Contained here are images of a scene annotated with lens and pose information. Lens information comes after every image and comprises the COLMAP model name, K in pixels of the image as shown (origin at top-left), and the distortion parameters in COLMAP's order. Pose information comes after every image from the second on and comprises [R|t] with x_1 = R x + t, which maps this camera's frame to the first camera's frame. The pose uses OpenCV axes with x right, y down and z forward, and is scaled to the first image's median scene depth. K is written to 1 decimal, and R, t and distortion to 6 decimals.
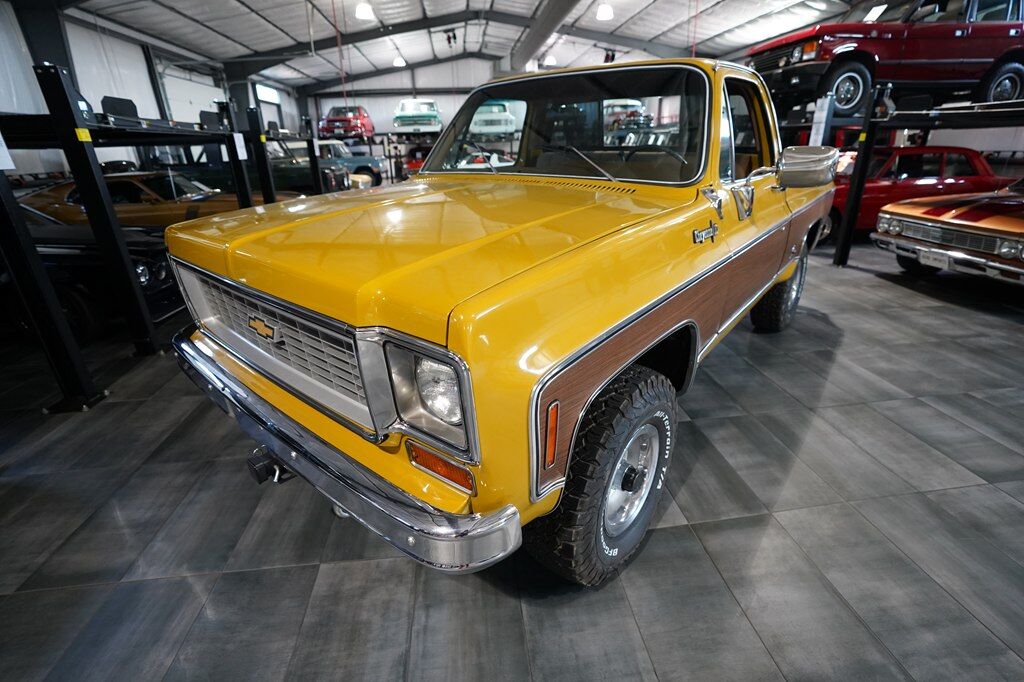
lens RADIAL K [[470.9, 0, 516.2], [0, 470.9, 339.1], [0, 0, 1]] dist [-0.063100, 0.022471]
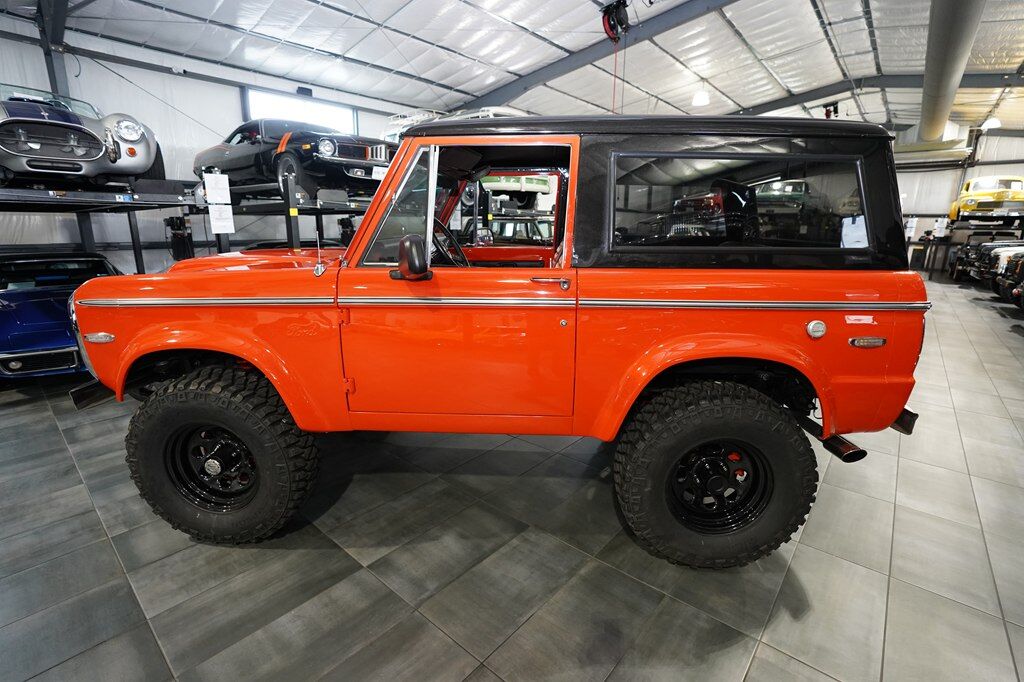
lens RADIAL K [[470.9, 0, 516.2], [0, 470.9, 339.1], [0, 0, 1]] dist [-0.063100, 0.022471]
pose [[0.678600, 0.203178, -0.705848, 0.183902], [-0.304985, 0.952165, -0.019131, -0.046941], [0.668196, 0.228255, 0.708105, 0.093103]]
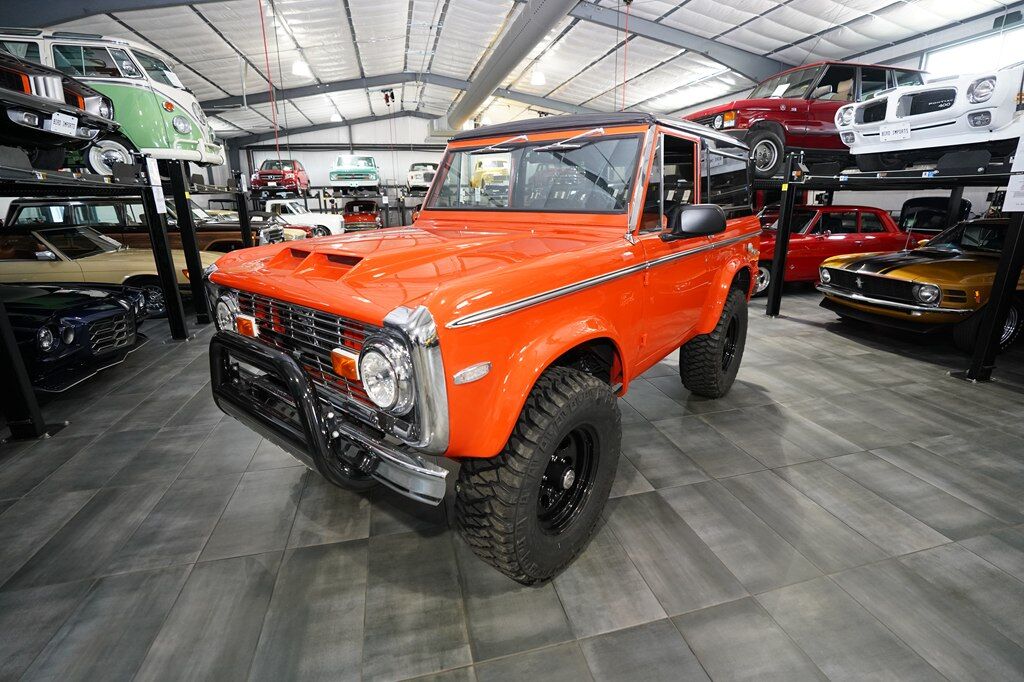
lens RADIAL K [[472.4, 0, 514.6], [0, 472.4, 338.9], [0, 0, 1]] dist [-0.065133, 0.024262]
pose [[0.992224, -0.022678, 0.122379, -0.003167], [0.035377, 0.994092, -0.102615, -0.007893], [-0.119329, 0.106146, 0.987164, 0.011840]]
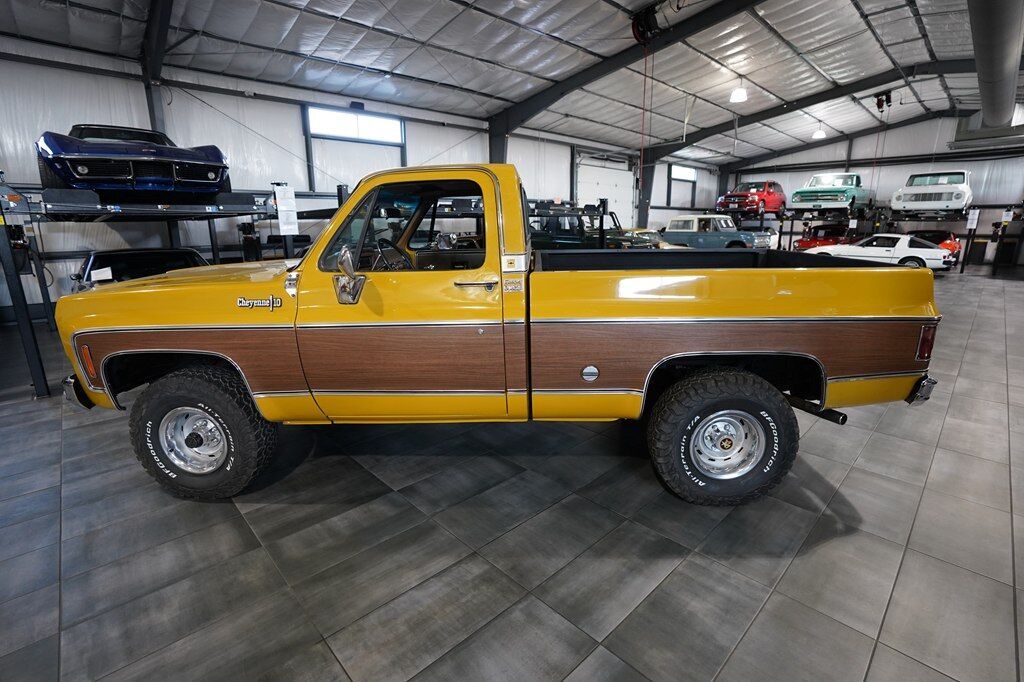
lens RADIAL K [[472.4, 0, 514.6], [0, 472.4, 338.9], [0, 0, 1]] dist [-0.065133, 0.024262]
pose [[0.600423, 0.207642, -0.772255, 0.226784], [-0.311690, 0.950093, 0.013122, -0.043854], [0.736439, 0.232826, 0.635177, 0.080622]]
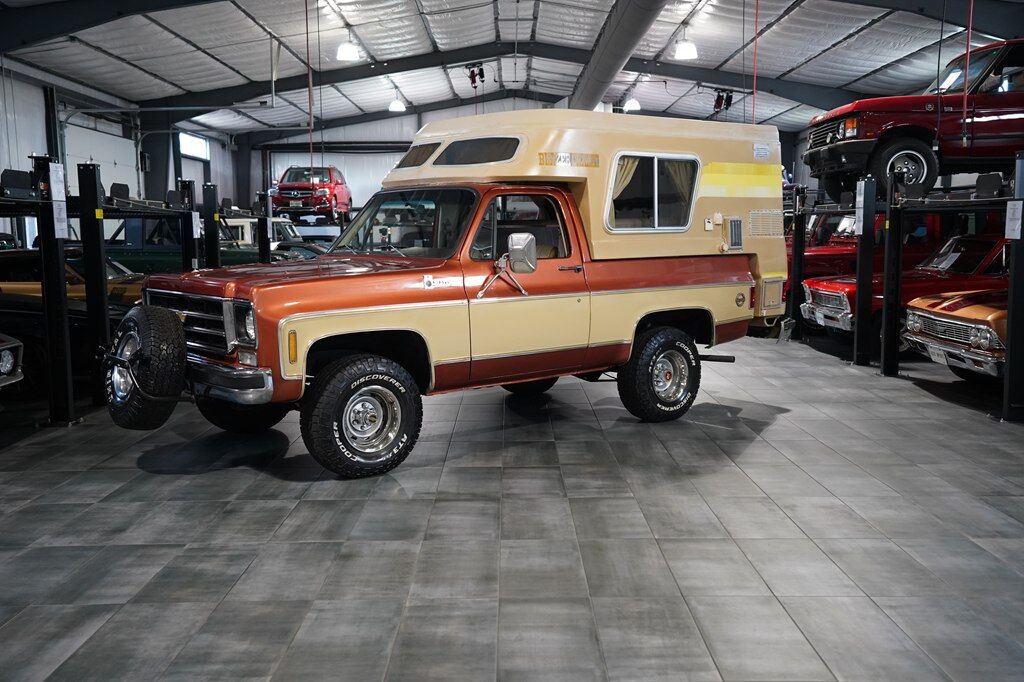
lens RADIAL K [[972.5, 0, 514.8], [0, 972.5, 336.7], [0, 0, 1]] dist [0.081070, 0.002520]
pose [[0.993376, 0.028673, -0.111274, 0.098212], [-0.058740, 0.958992, -0.277280, 0.113440], [0.098760, 0.281979, 0.954324, -0.281894]]
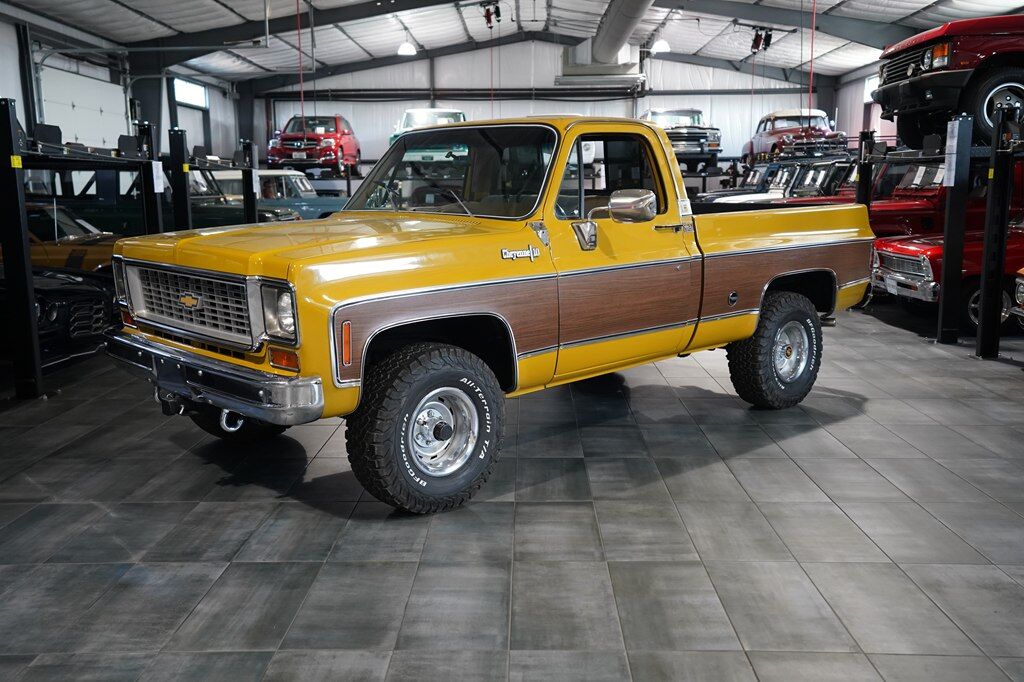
lens RADIAL K [[973.0, 0, 509.6], [0, 973.0, 337.8], [0, 0, 1]] dist [0.073987, 0.019547]
pose [[0.990351, 0.036016, -0.133818, 0.086080], [-0.066403, 0.970894, -0.230119, 0.072572], [0.121635, 0.236785, 0.963918, -0.181255]]
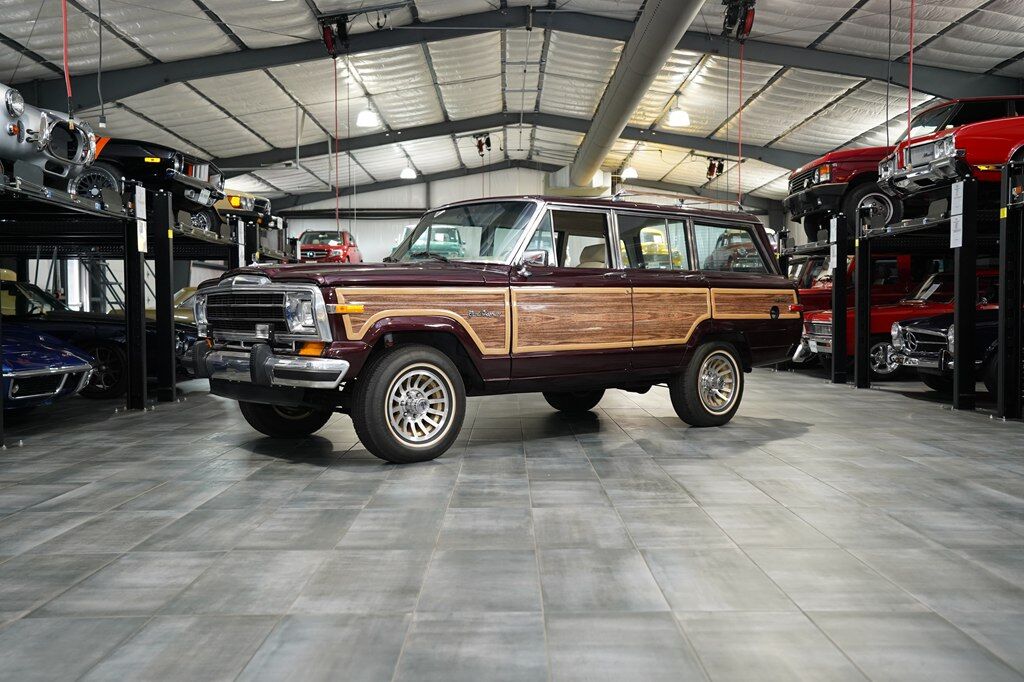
lens RADIAL K [[975.0, 0, 512.0], [0, 975.0, 341.0], [0, 0, 1]] dist [0.078959, 0.002090]
pose [[0.993116, 0.022502, -0.114952, 0.098867], [-0.061741, 0.934538, -0.350467, 0.183045], [0.099541, 0.355152, 0.929494, -0.344130]]
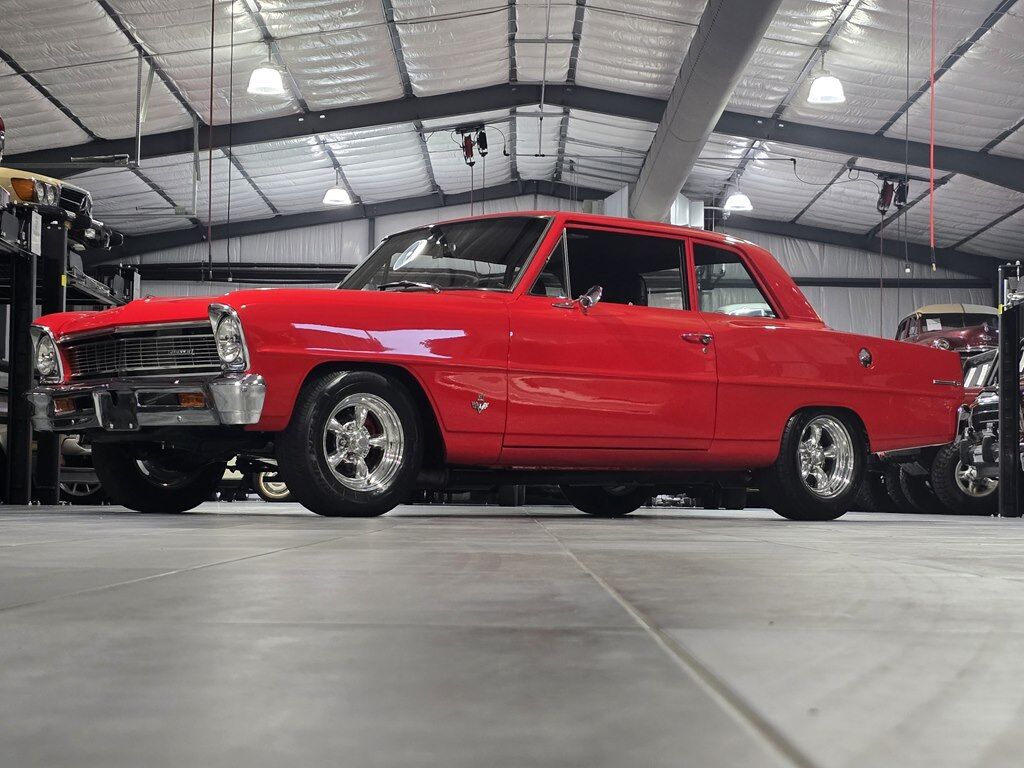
lens RADIAL K [[1807.9, 0, 519.1], [0, 1807.9, 386.5], [0, 0, 1]] dist [0.252212, -0.896649]
pose [[0.992511, 0.029390, -0.118571, 0.104797], [-0.078464, 0.897306, -0.434379, 0.241673], [0.093628, 0.440429, 0.892892, -0.347210]]
